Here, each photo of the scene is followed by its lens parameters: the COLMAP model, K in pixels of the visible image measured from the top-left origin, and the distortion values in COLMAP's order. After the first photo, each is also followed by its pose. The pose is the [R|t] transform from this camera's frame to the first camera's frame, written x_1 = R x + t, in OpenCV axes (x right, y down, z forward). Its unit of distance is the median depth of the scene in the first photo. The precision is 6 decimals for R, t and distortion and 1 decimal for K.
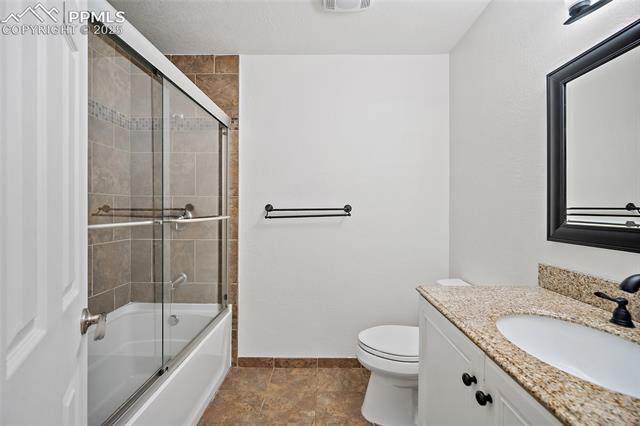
lens RADIAL K [[258.1, 0, 322.2], [0, 258.1, 211.0], [0, 0, 1]] dist [-0.003394, 0.000987]
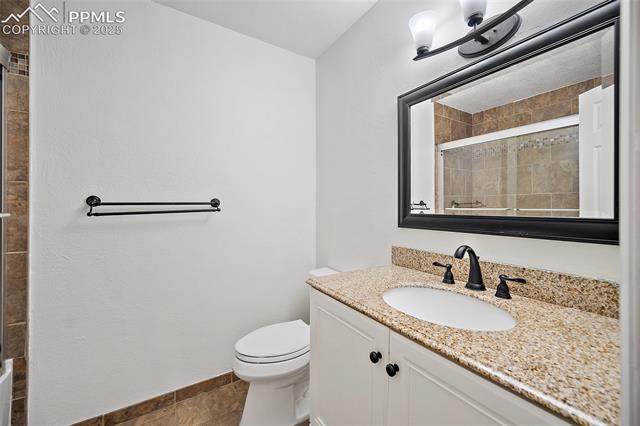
lens RADIAL K [[258.1, 0, 320.1], [0, 258.1, 209.4], [0, 0, 1]] dist [-0.003394, 0.000987]
pose [[0.829960, -0.004487, 0.557805, -0.133716], [0.005788, 0.999983, -0.000568, 0.021703], [-0.557793, 0.003699, 0.829972, 0.138389]]
